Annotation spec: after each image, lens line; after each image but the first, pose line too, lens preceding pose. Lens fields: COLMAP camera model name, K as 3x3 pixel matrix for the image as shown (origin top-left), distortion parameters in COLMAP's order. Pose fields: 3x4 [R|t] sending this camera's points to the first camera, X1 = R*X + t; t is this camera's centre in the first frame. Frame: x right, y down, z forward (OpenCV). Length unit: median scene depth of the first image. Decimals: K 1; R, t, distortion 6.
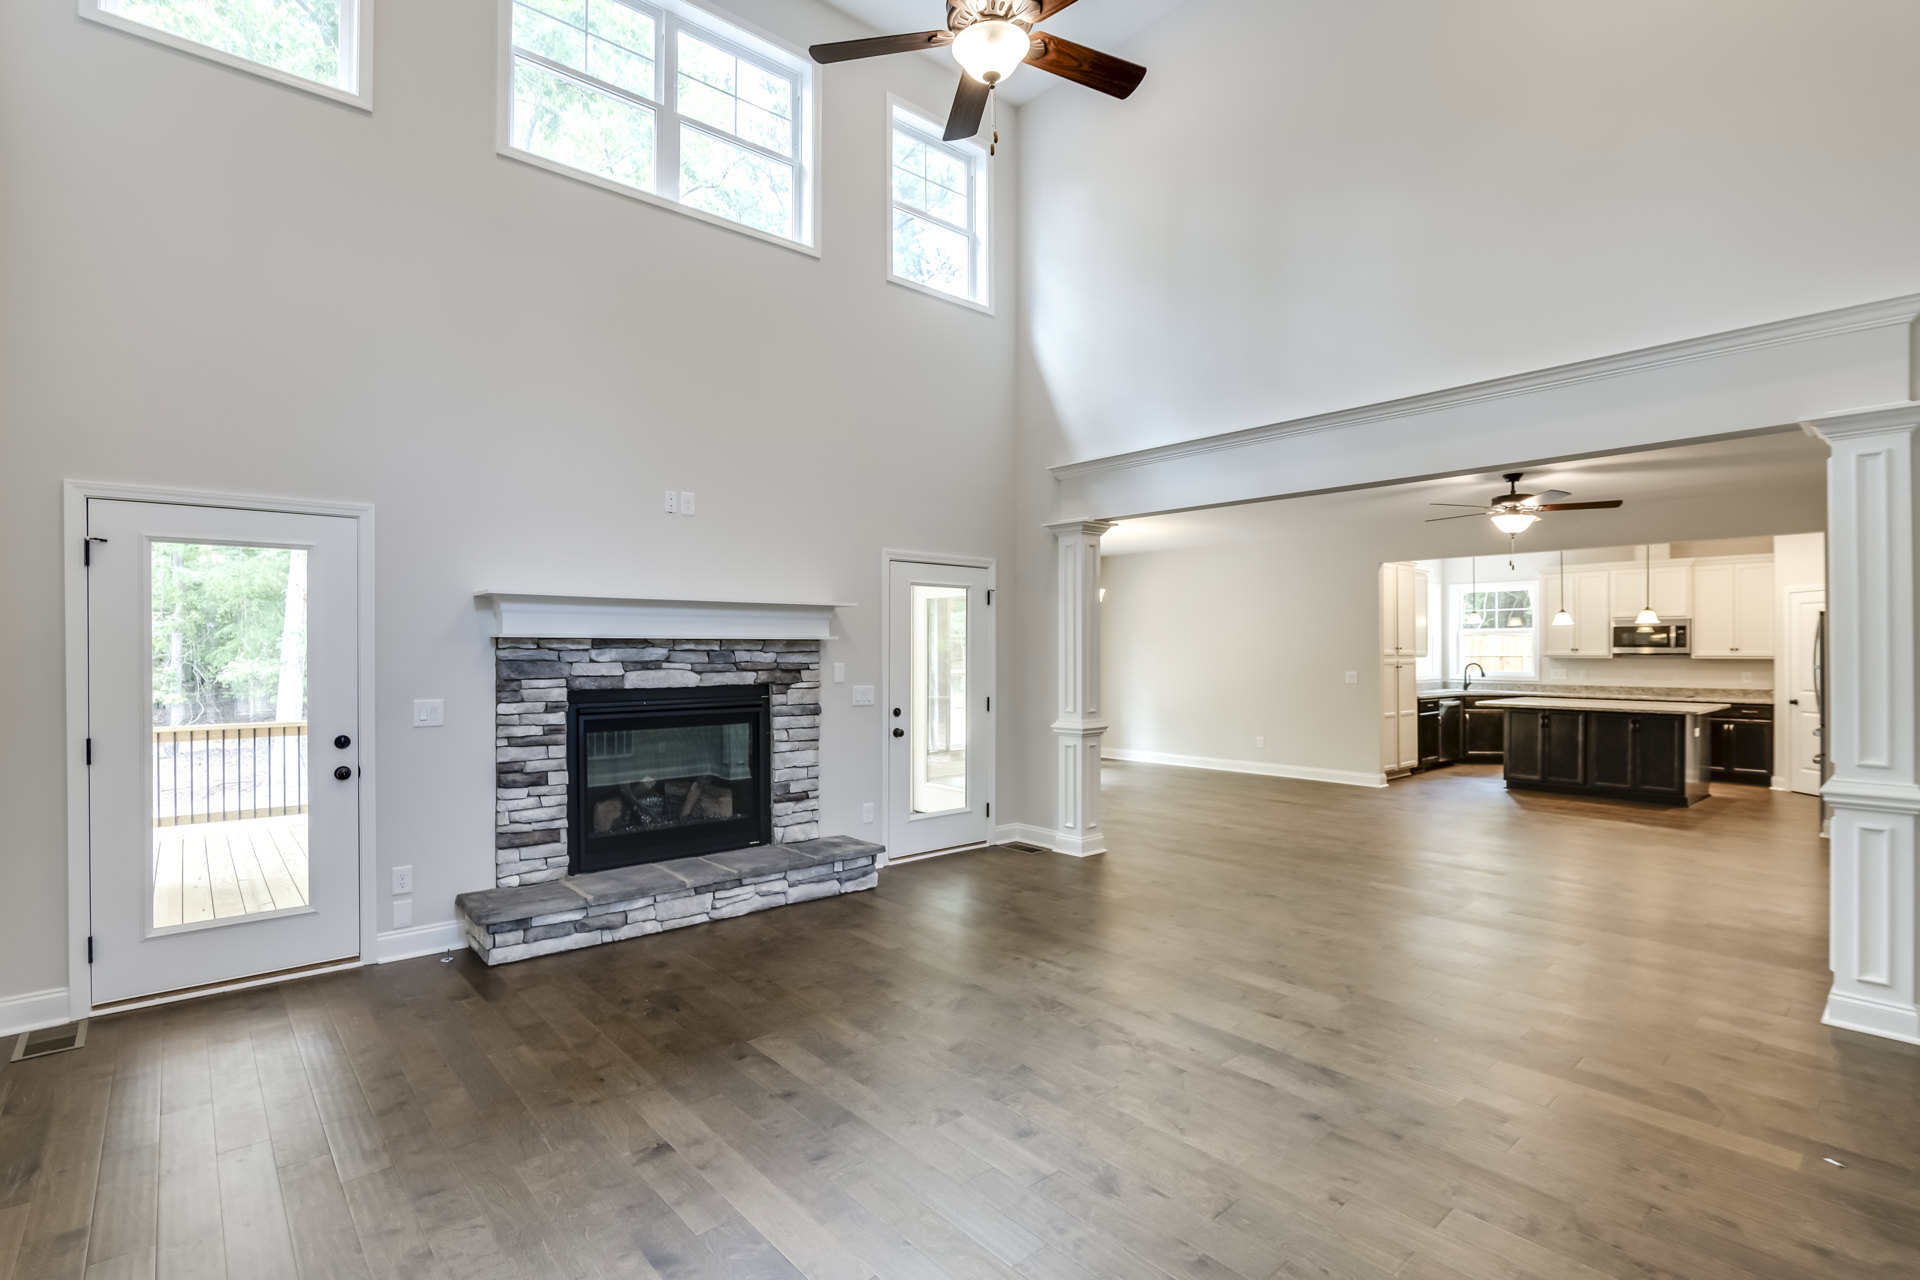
lens RADIAL K [[910.7, 0, 975.7], [0, 910.7, 646.9], [0, 0, 1]] dist [-0.026754, 0.006014]
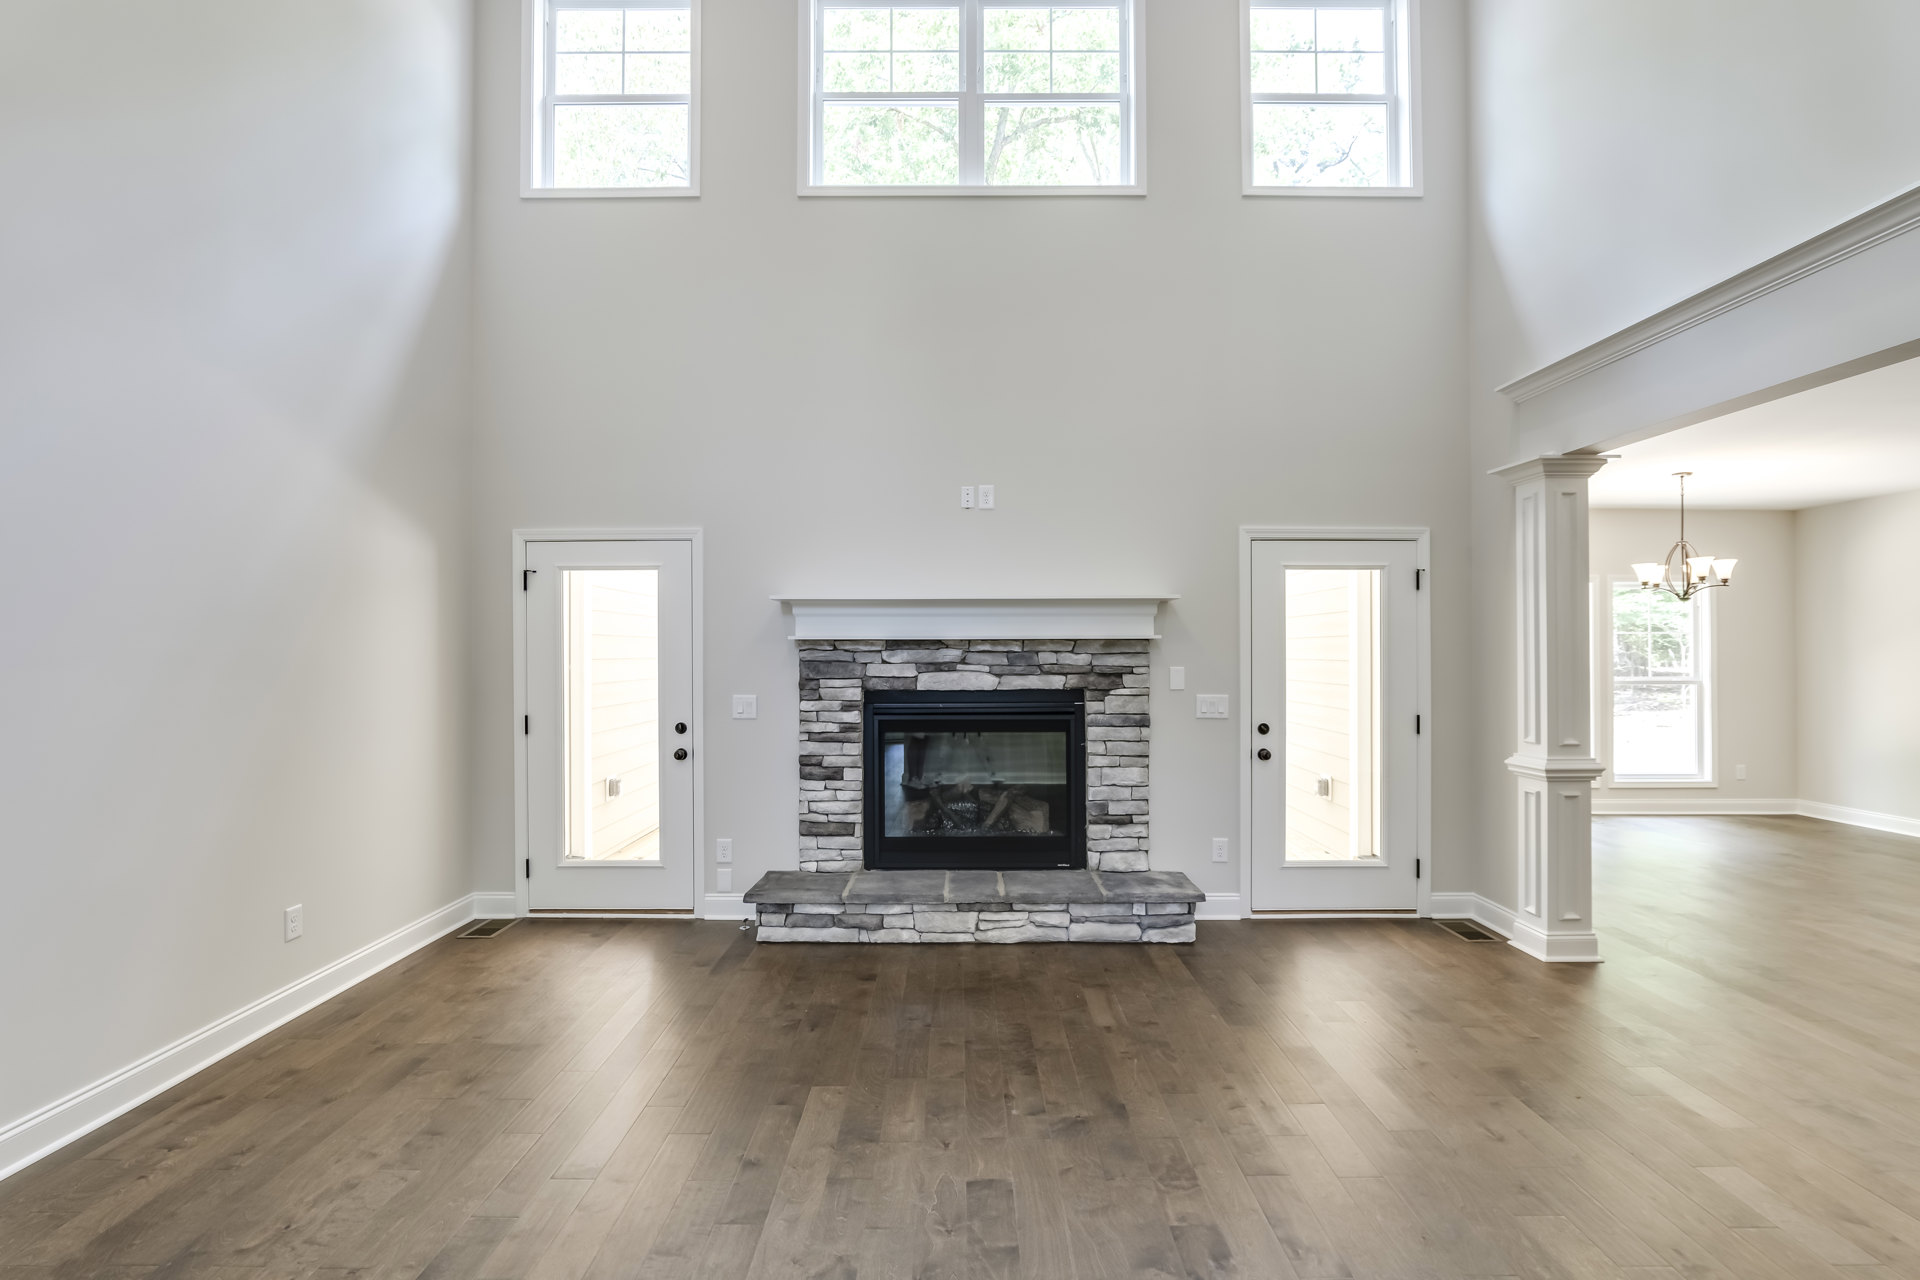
lens RADIAL K [[910.7, 0, 953.7], [0, 910.7, 638.7], [0, 0, 1]] dist [-0.026754, 0.006014]
pose [[0.742917, -0.006955, -0.669348, 0.317071], [0.002654, 0.999969, -0.007444, -0.002847], [0.669378, 0.003754, 0.742912, 0.291081]]
